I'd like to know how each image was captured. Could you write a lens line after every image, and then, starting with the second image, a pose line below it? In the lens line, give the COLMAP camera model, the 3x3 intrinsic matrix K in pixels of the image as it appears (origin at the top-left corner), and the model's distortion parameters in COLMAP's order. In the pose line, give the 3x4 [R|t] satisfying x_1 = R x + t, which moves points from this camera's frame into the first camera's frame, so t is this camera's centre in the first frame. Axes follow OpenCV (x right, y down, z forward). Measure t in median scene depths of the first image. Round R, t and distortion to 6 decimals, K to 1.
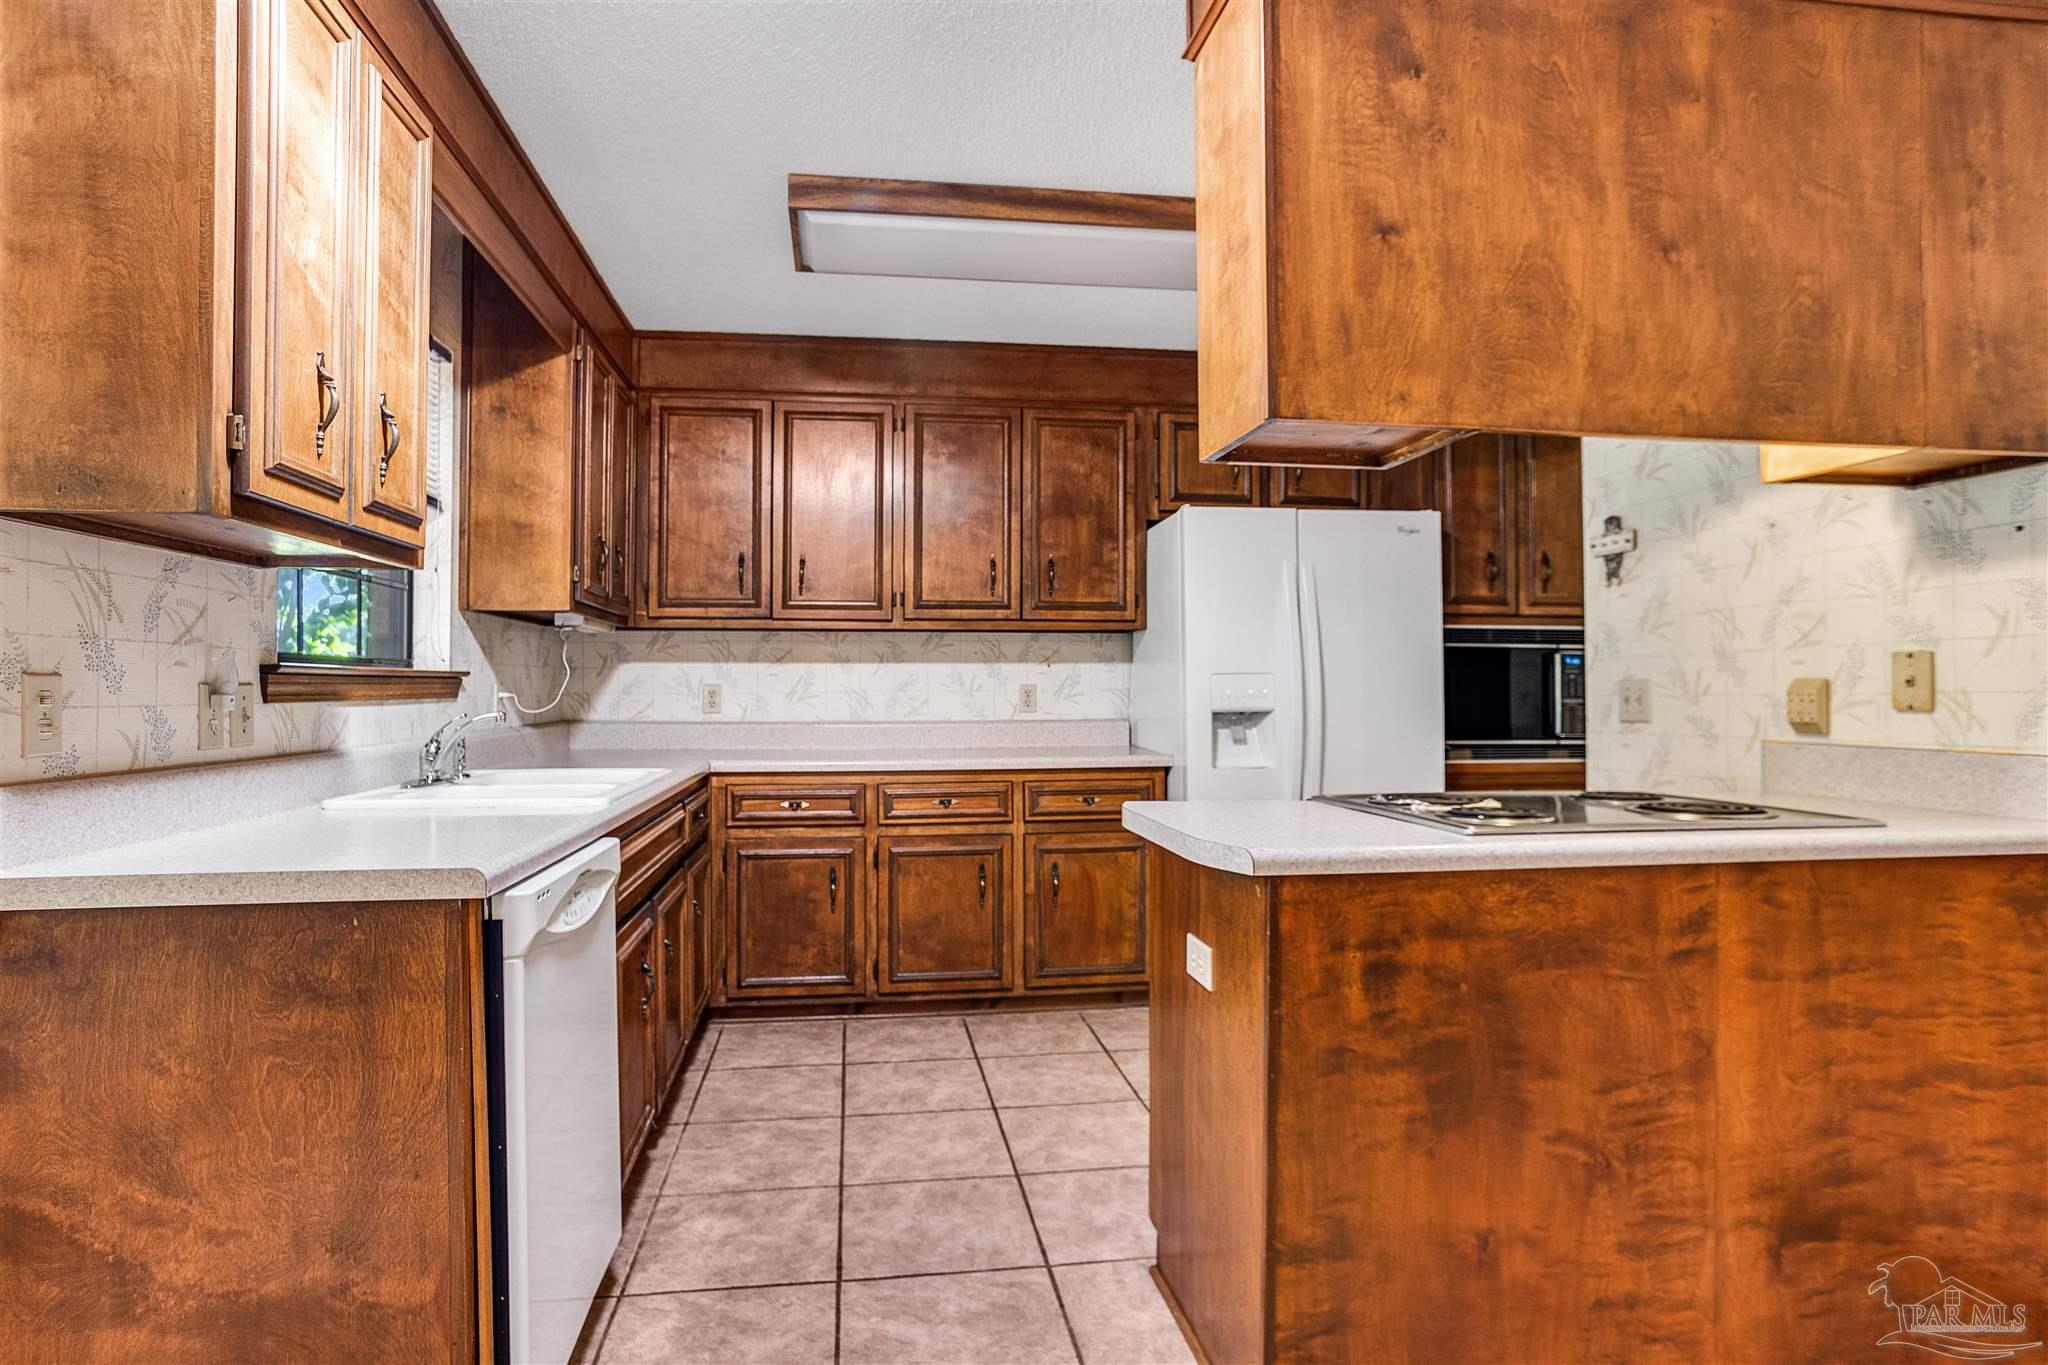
lens RADIAL K [[1093.6, 0, 976.0], [0, 1093.6, 679.0], [0, 0, 1]] dist [-0.058888, 0.033190]
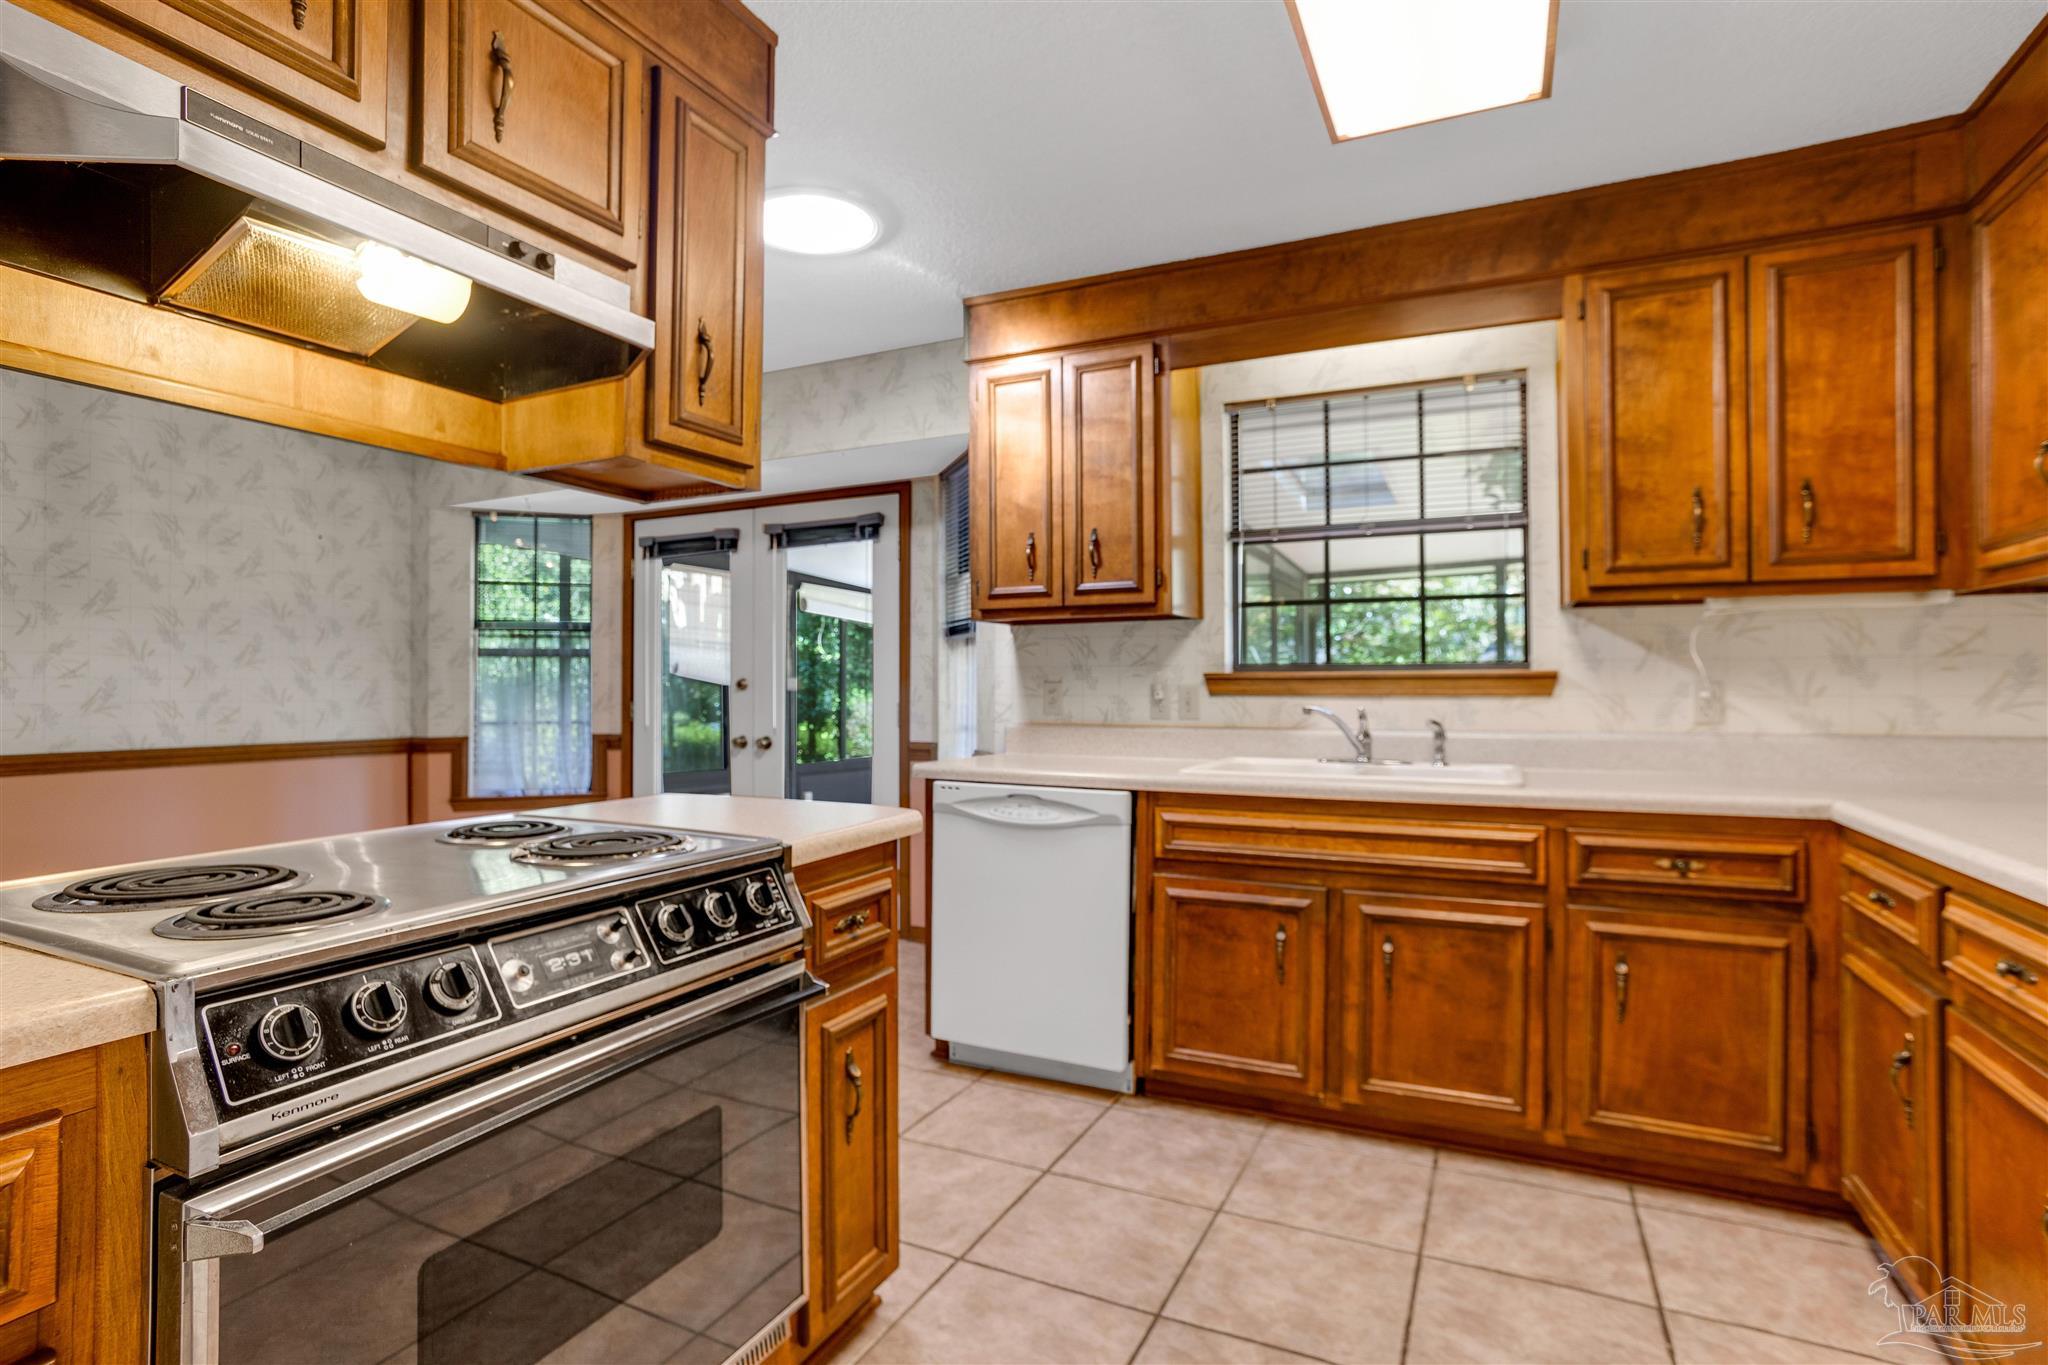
lens RADIAL K [[1009.3, 0, 1065.6], [0, 1009.3, 679.8], [0, 0, 1]] dist [-0.063194, 0.040974]
pose [[-0.517013, -0.004896, -0.855963, 1.011756], [0.009072, 0.999896, -0.011198, 0.015753], [0.855929, -0.013555, -0.516915, 1.953022]]
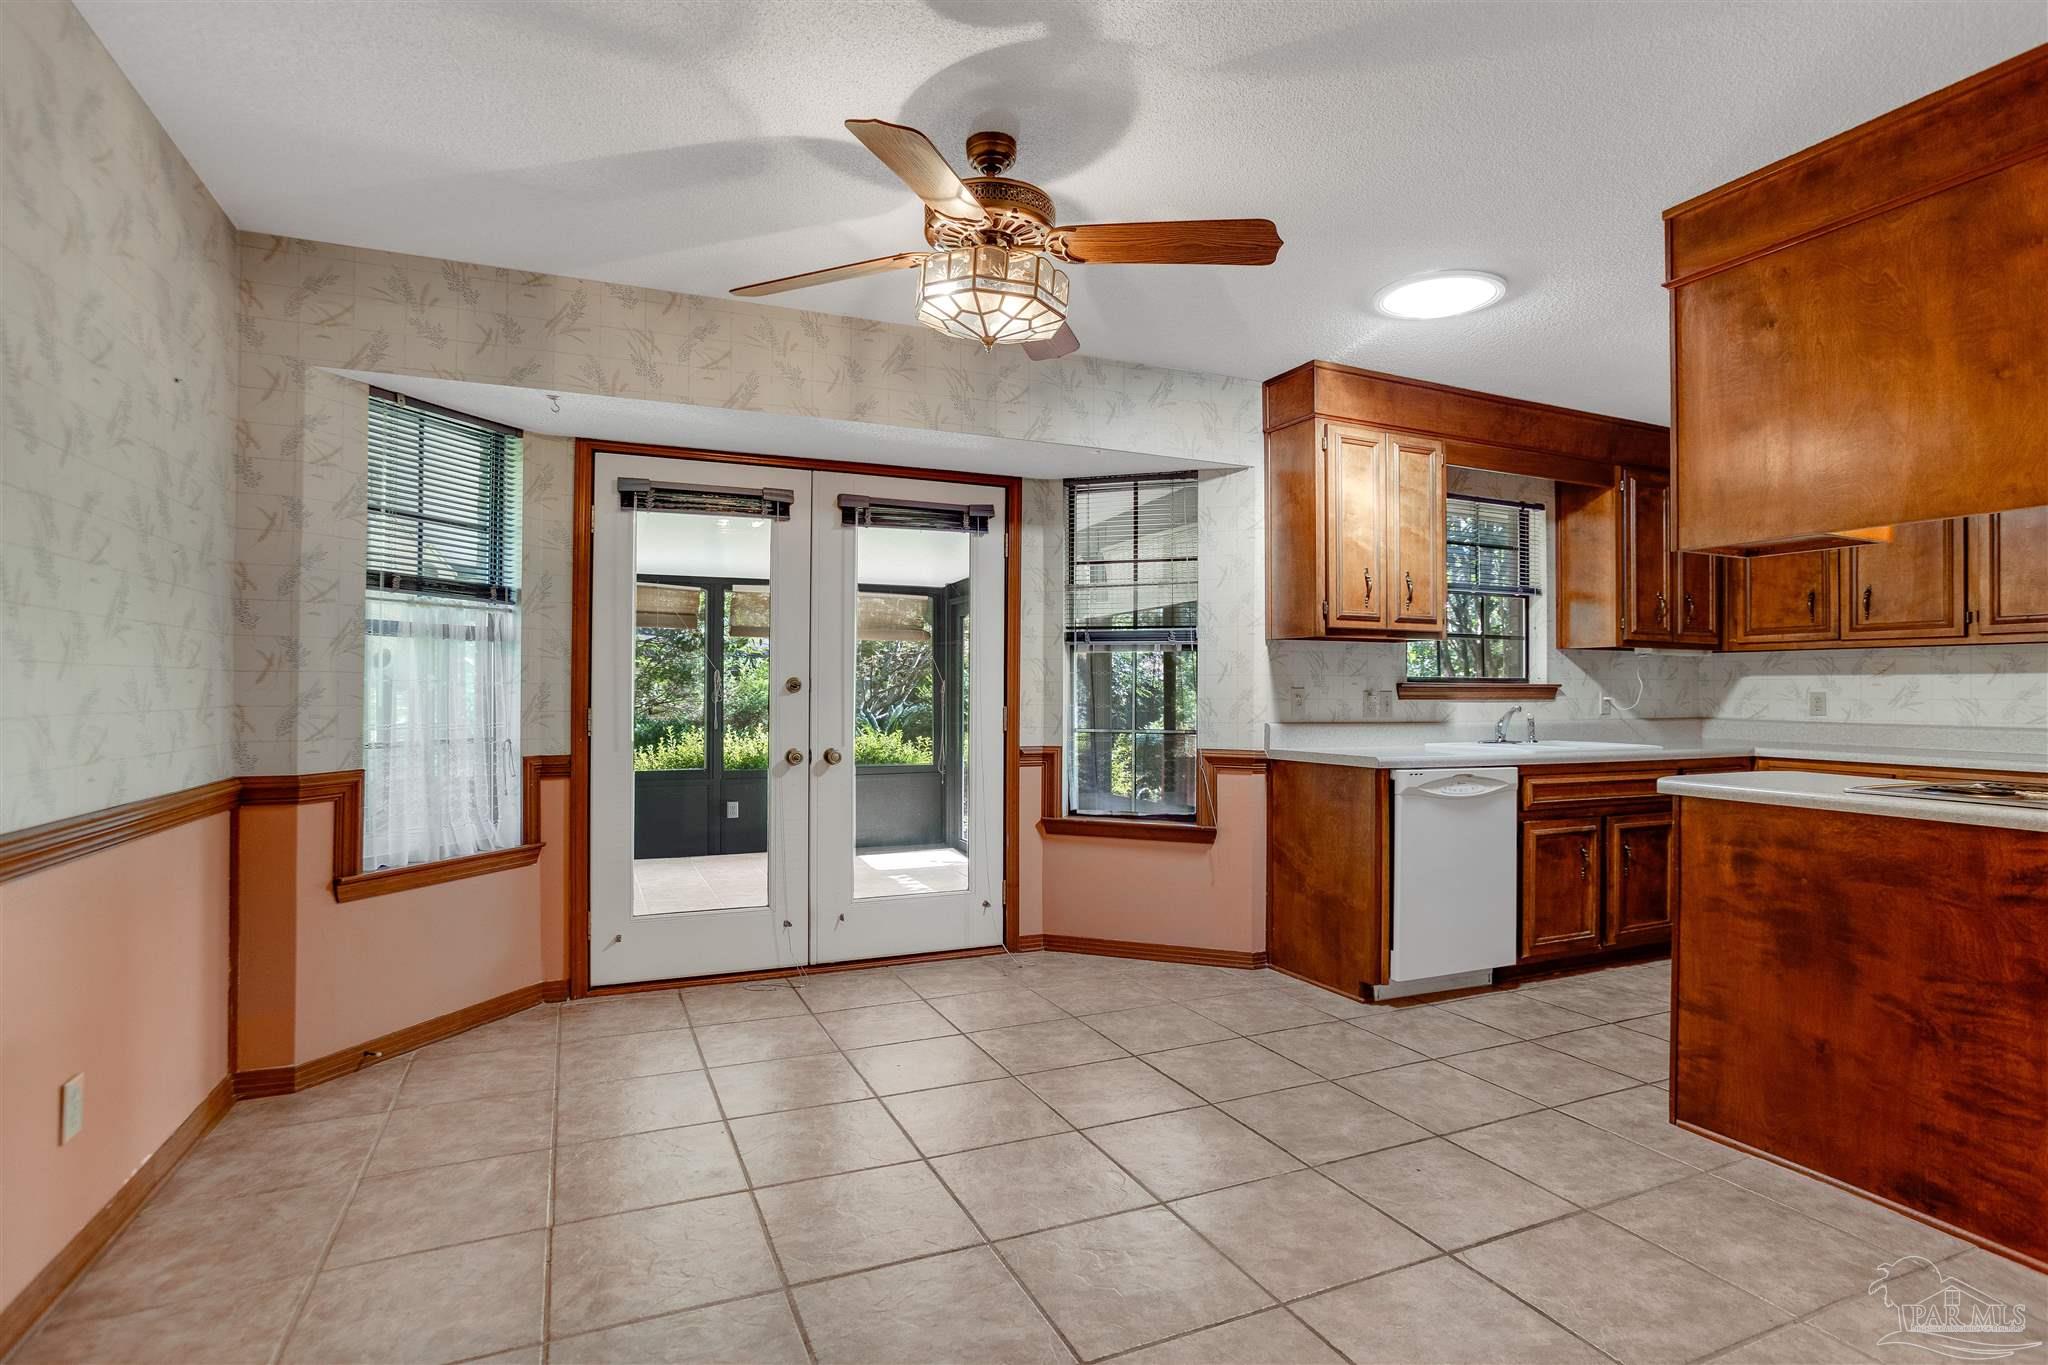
lens RADIAL K [[971.9, 0, 1036.9], [0, 971.9, 677.0], [0, 0, 1]] dist [-0.069398, 0.034674]
pose [[0.302817, -0.010929, -0.952986, 1.327678], [0.001443, 0.999938, -0.011008, -0.005578], [0.953048, 0.001958, 0.302814, -0.480084]]
